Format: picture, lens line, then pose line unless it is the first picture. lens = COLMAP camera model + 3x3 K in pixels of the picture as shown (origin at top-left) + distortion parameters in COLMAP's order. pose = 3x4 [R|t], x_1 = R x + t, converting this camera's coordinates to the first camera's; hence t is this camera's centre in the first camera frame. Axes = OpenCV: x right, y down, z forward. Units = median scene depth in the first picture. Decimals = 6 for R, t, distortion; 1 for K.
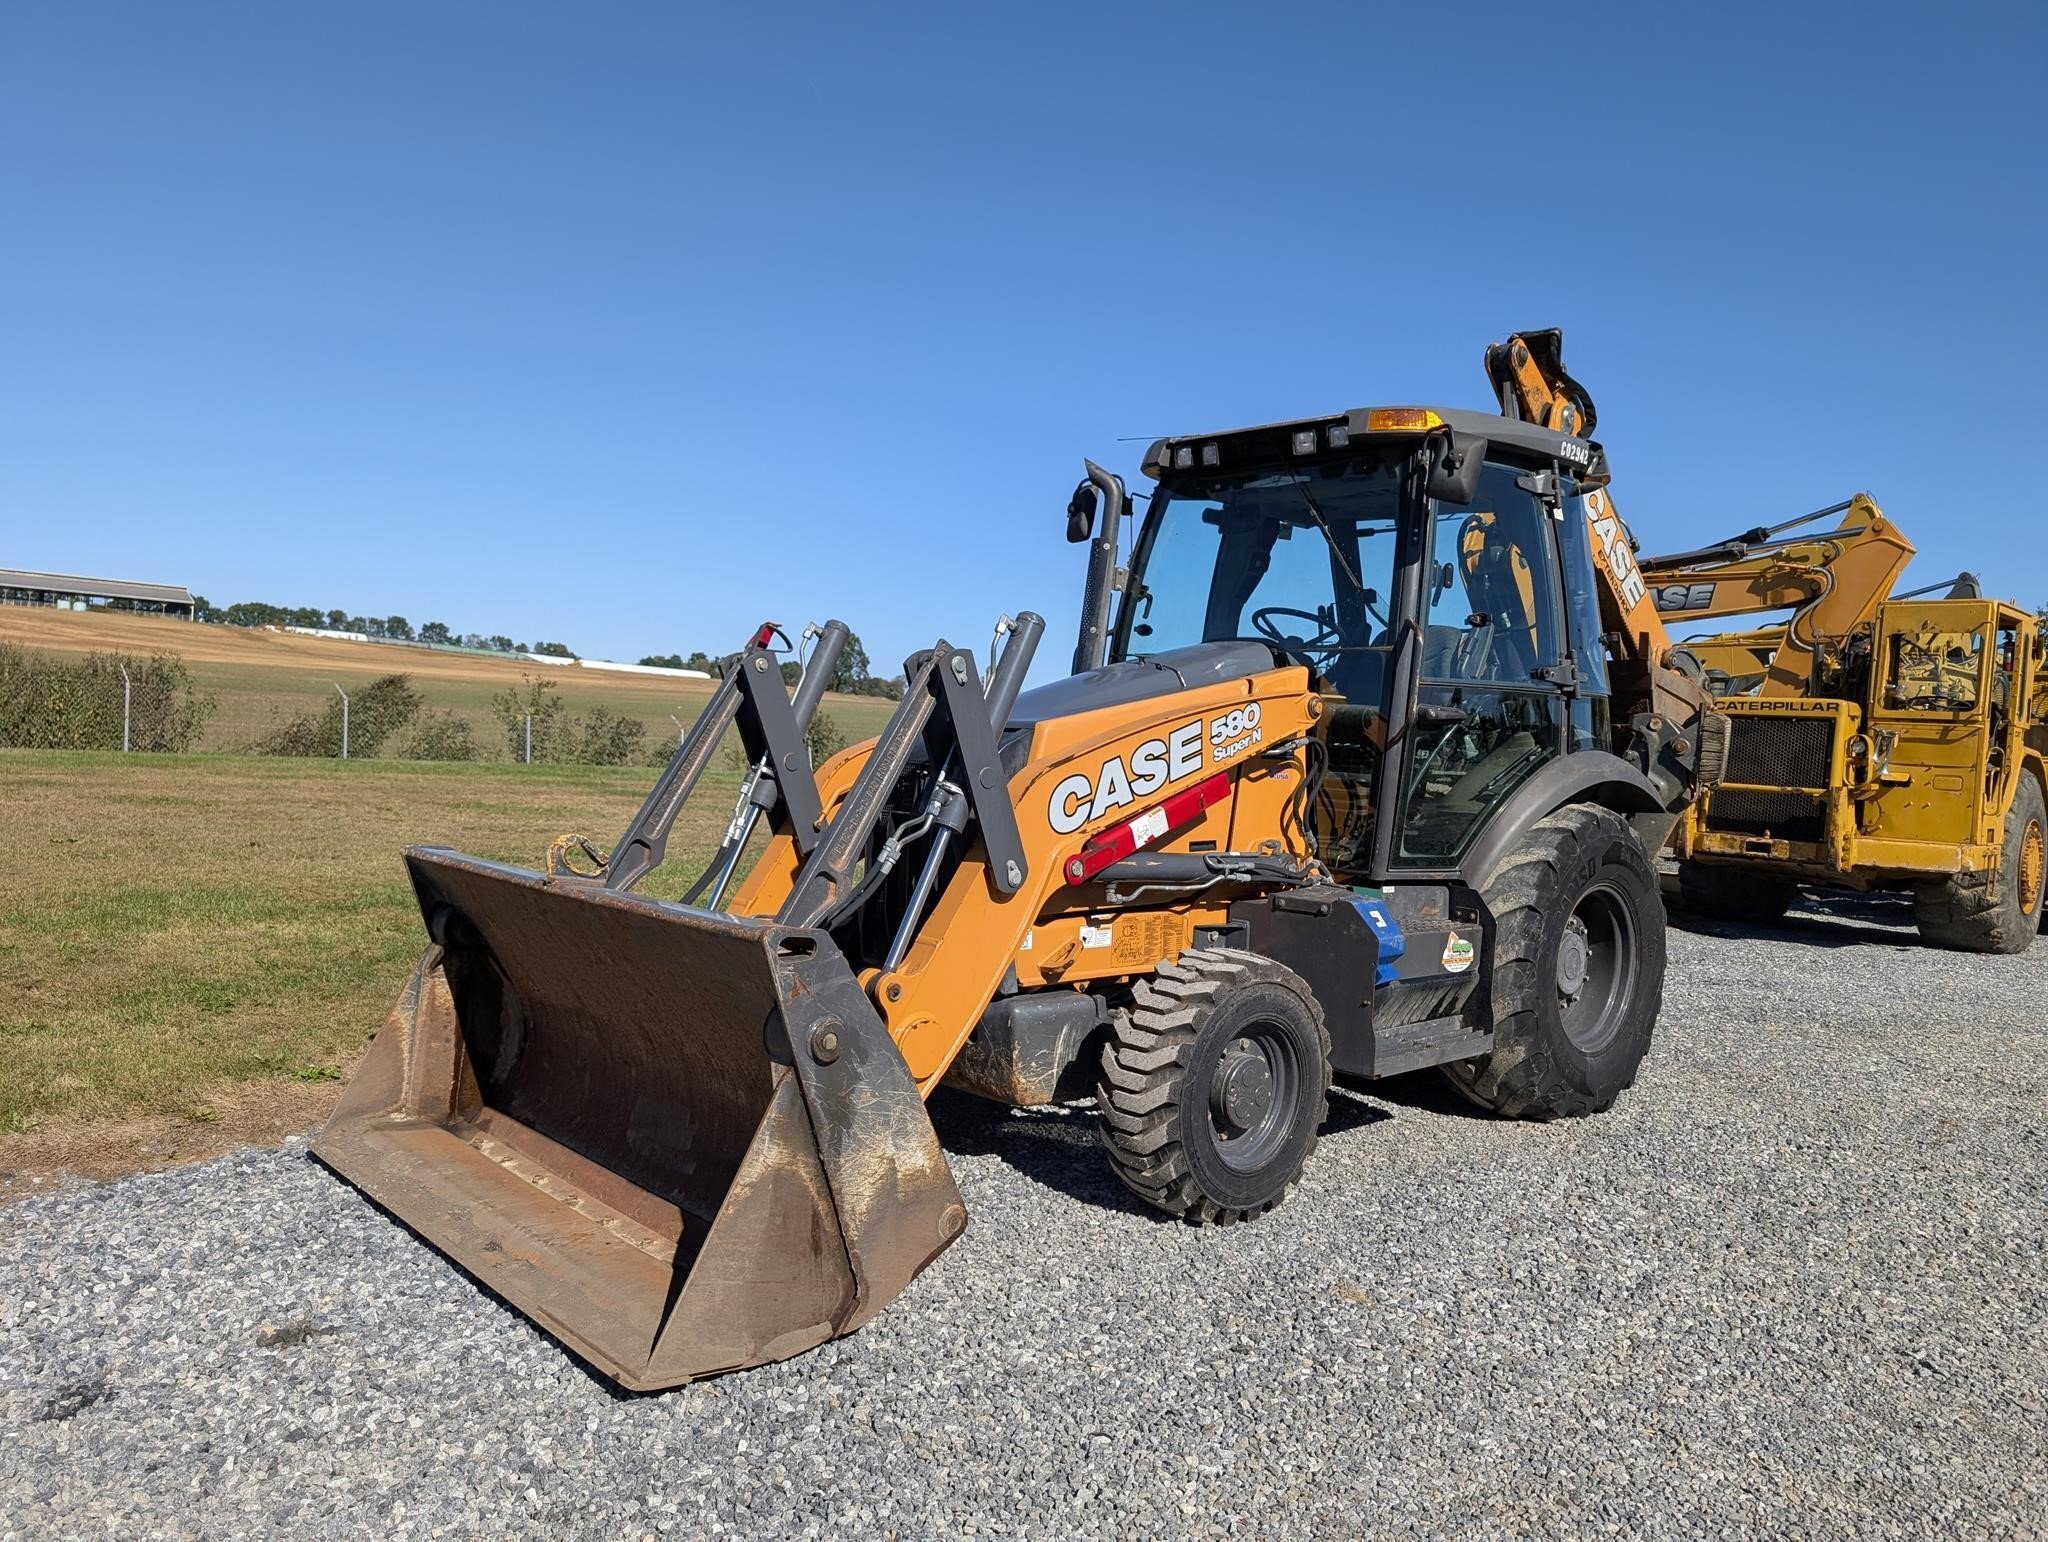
lens RADIAL K [[1481.1, 0, 1035.8], [0, 1481.1, 707.8], [0, 0, 1]] dist [0.026847, -0.035668]
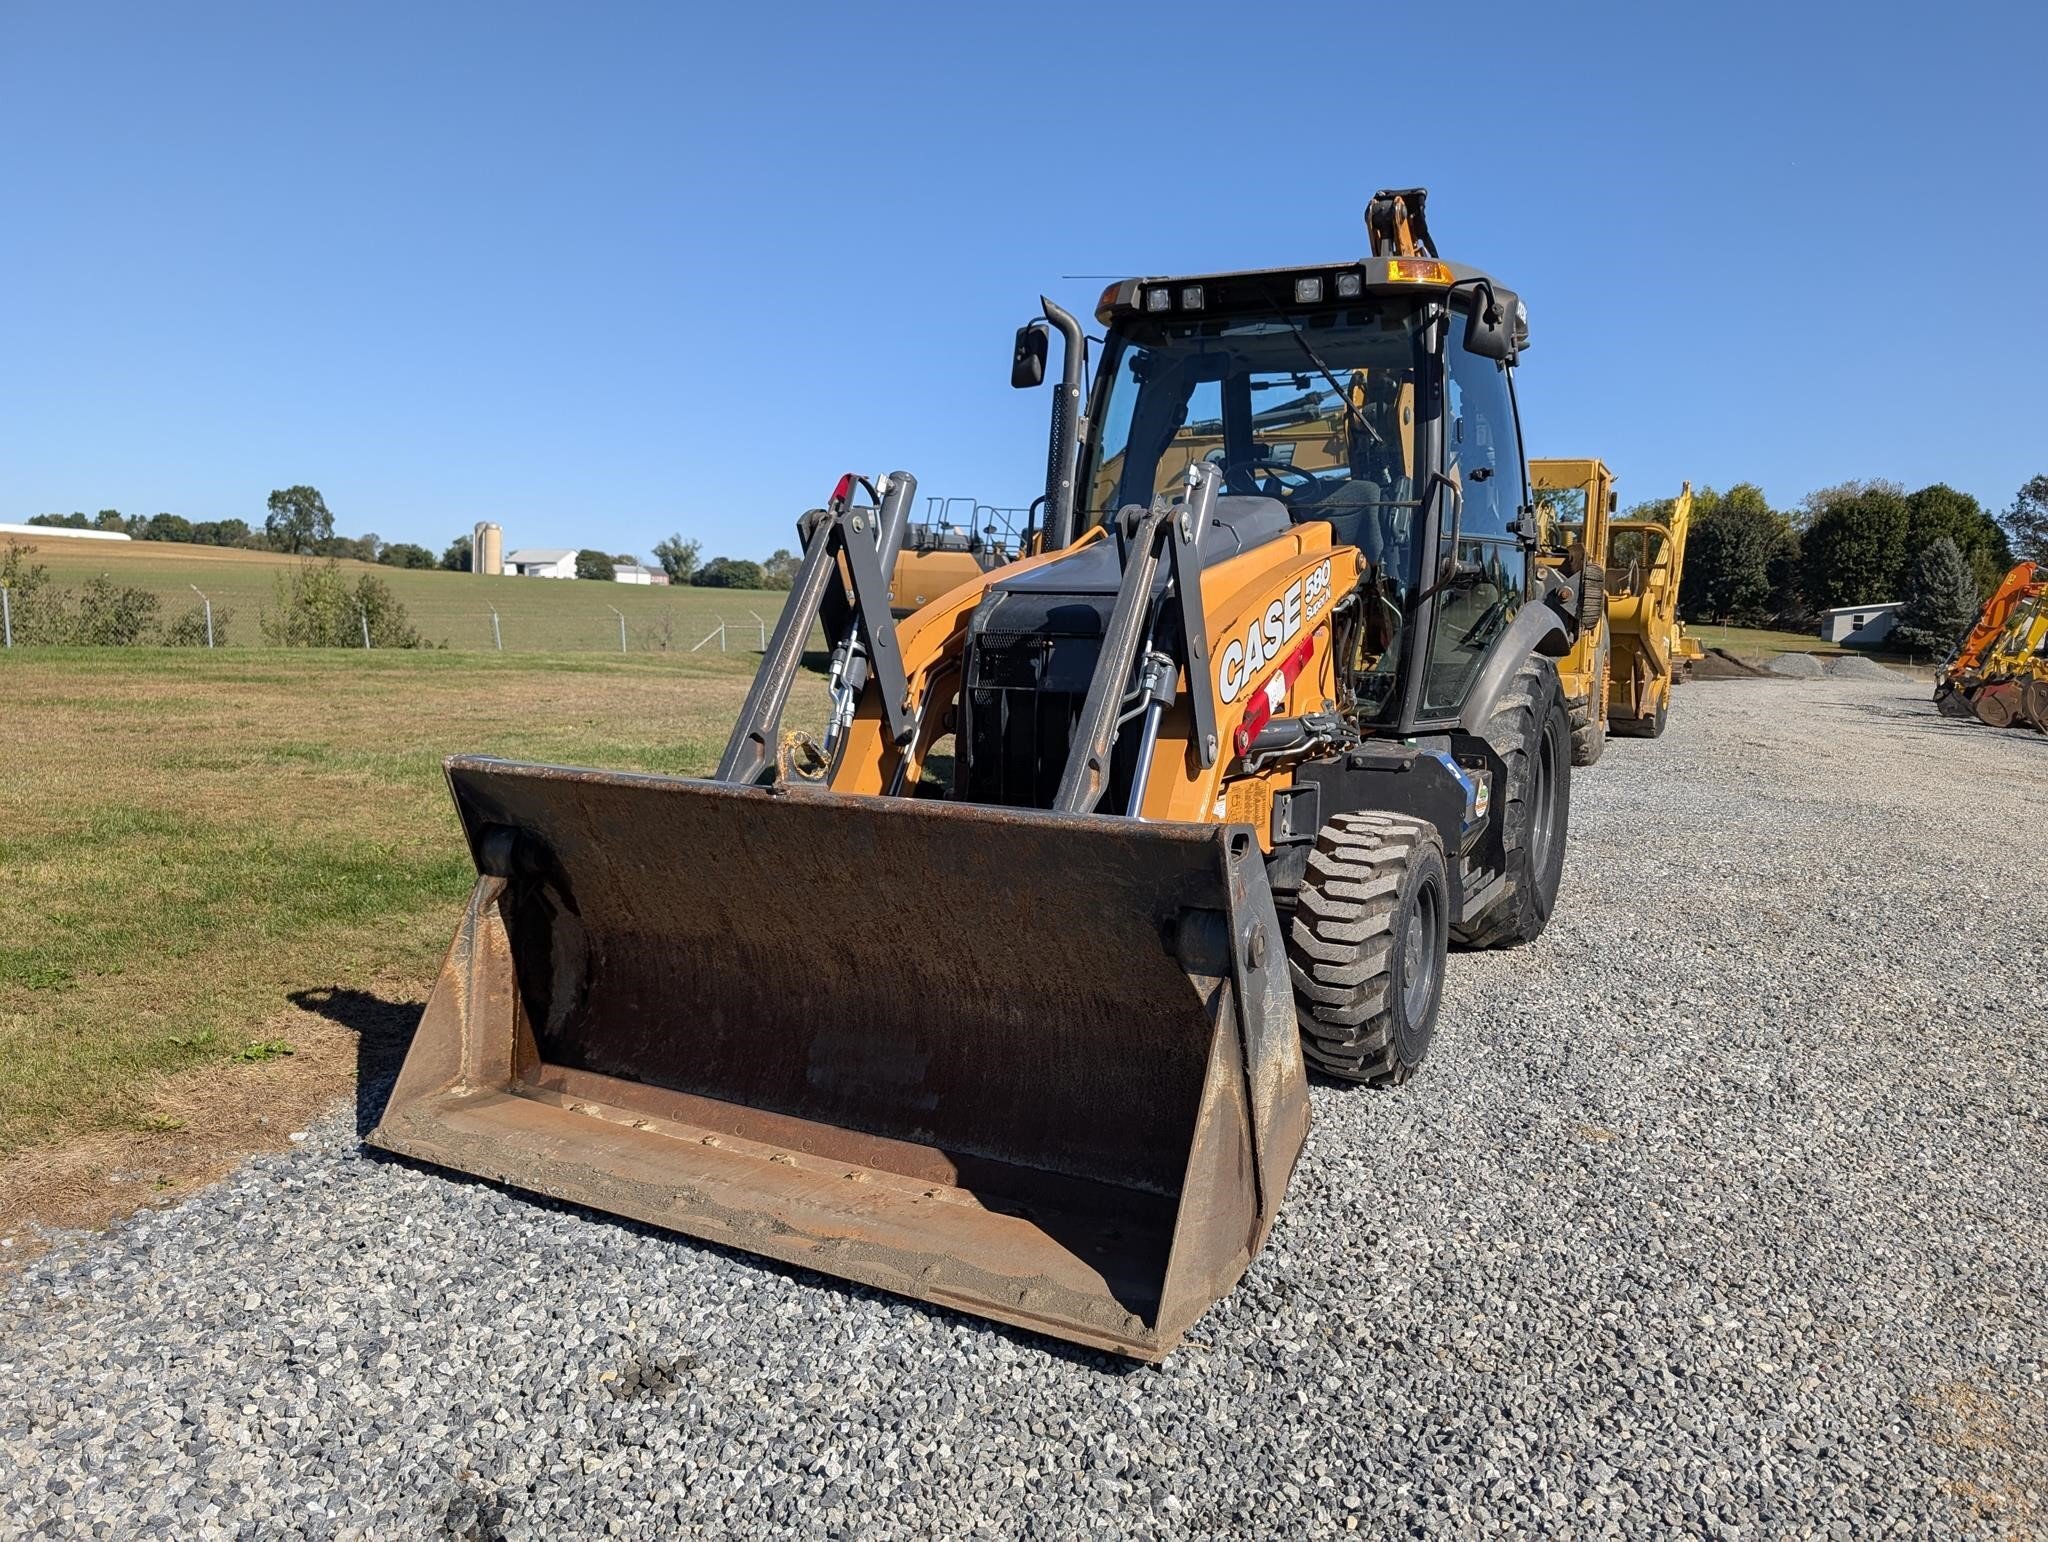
lens RADIAL K [[1481.1, 0, 1062.6], [0, 1481.1, 702.6], [0, 0, 1]] dist [0.026847, -0.035668]
pose [[0.939752, -0.047522, 0.338537, -0.353009], [0.015870, 0.995288, 0.095657, -0.006041], [-0.341487, -0.084522, 0.936078, 0.138446]]
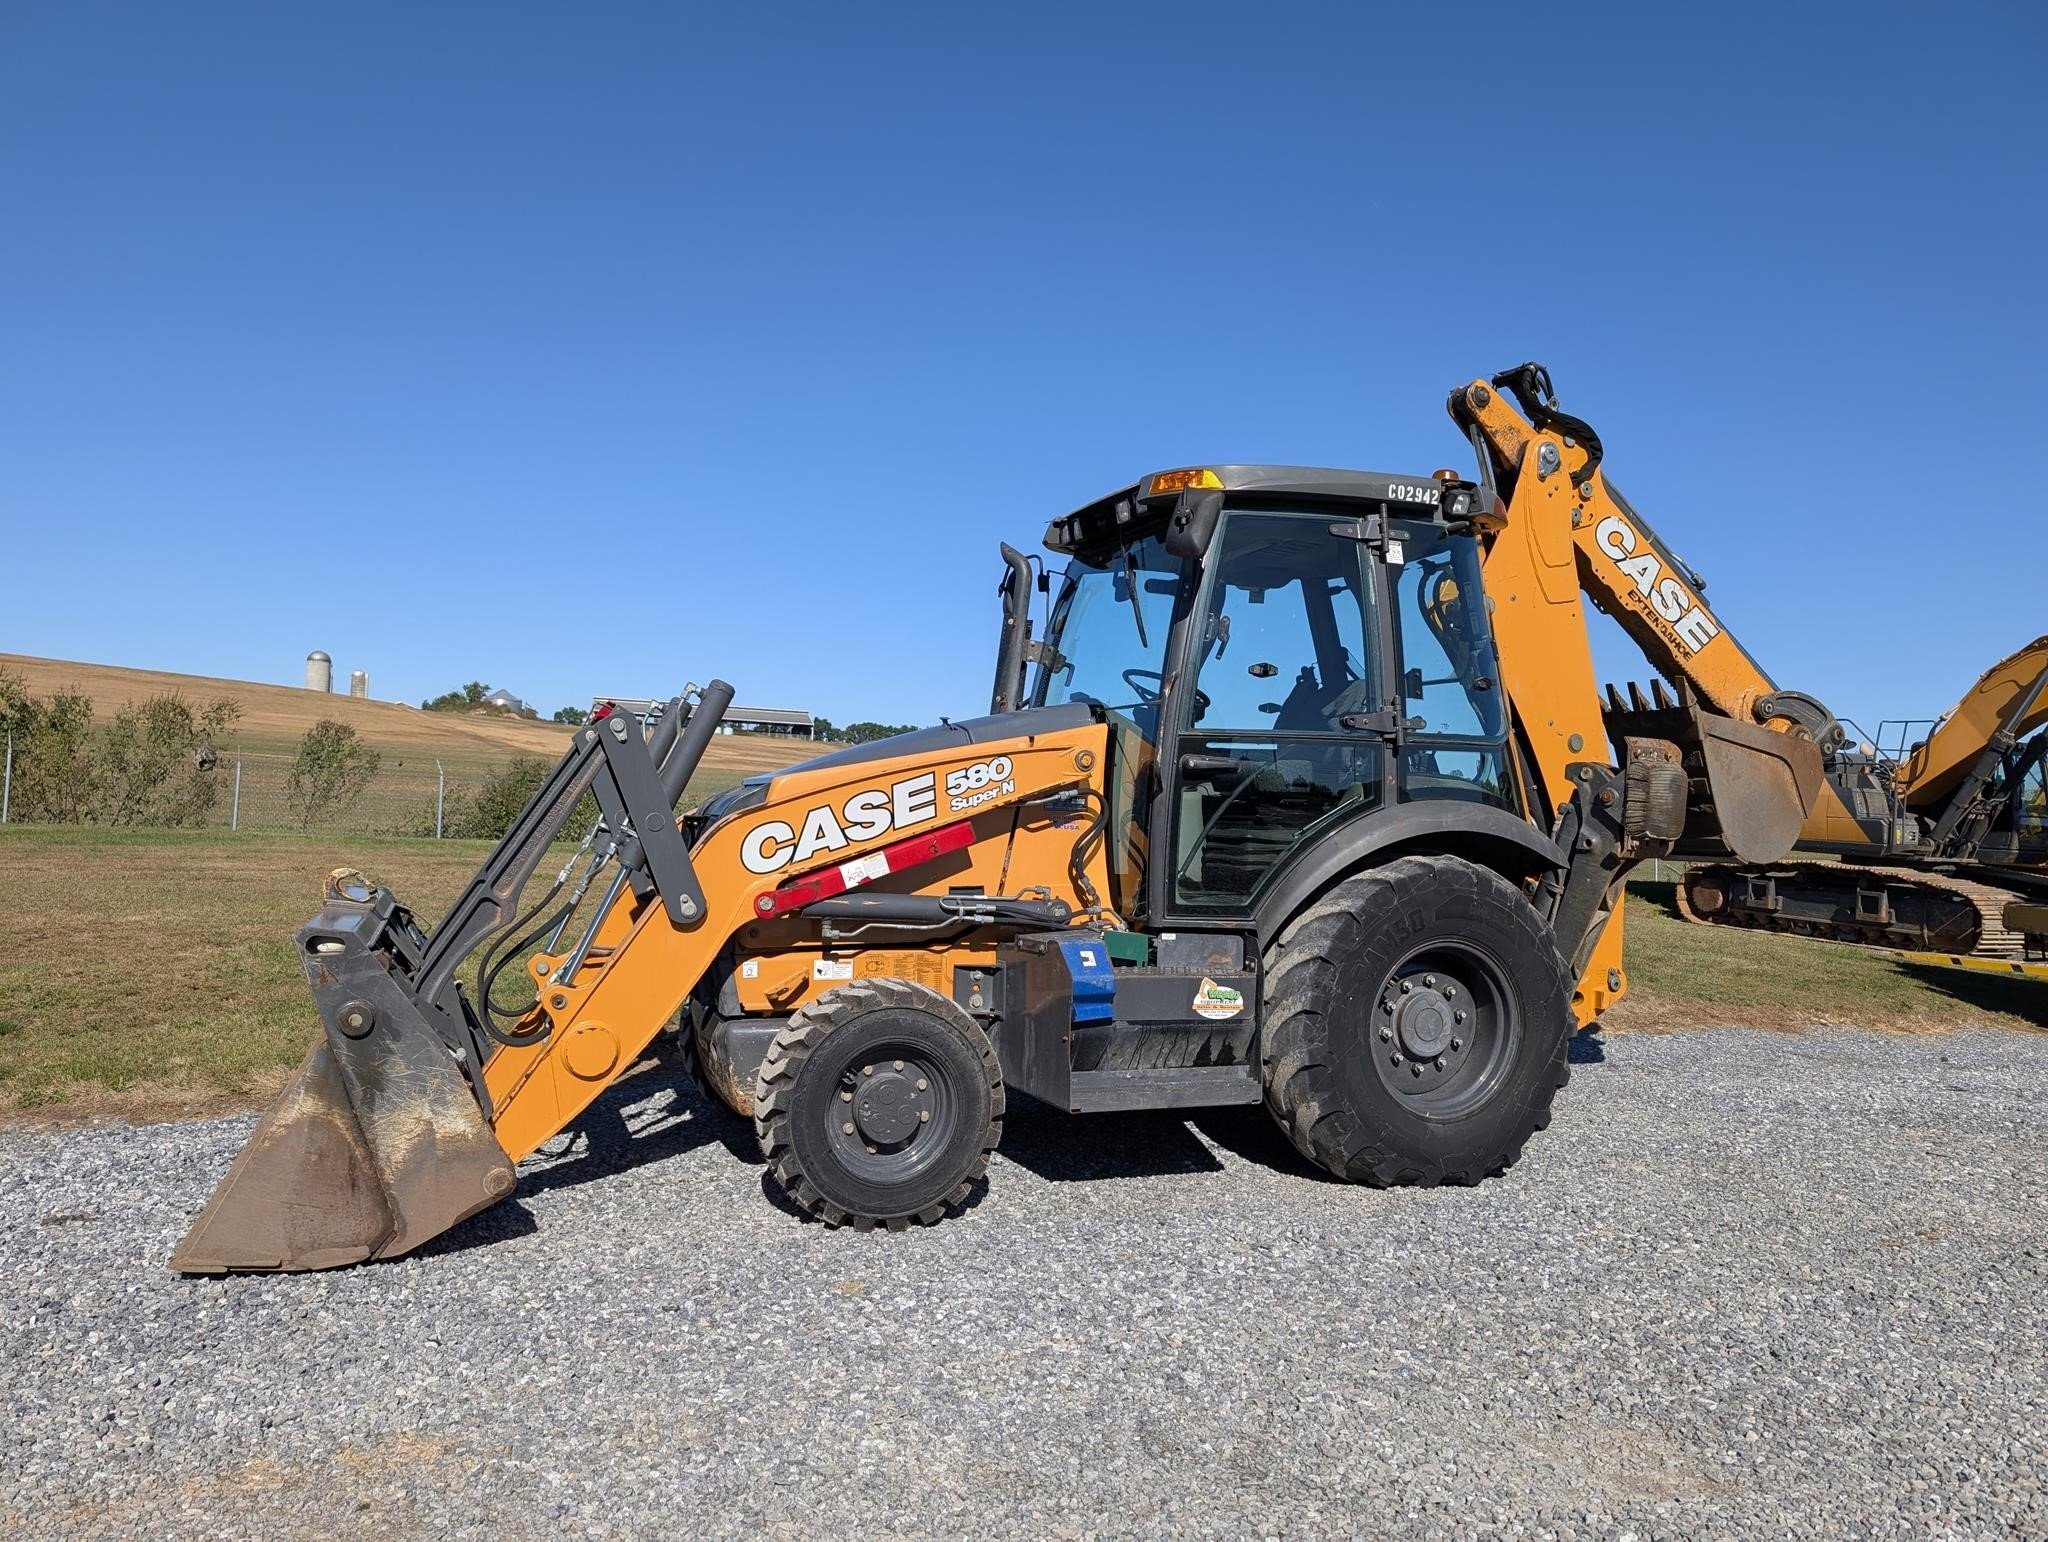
lens RADIAL K [[1481.1, 0, 1032.2], [0, 1481.1, 714.5], [0, 0, 1]] dist [0.026847, -0.035668]
pose [[0.926097, -0.042233, -0.374915, 0.573888], [0.018567, 0.997613, -0.066515, 0.038148], [0.376829, 0.054638, 0.924670, 0.014666]]
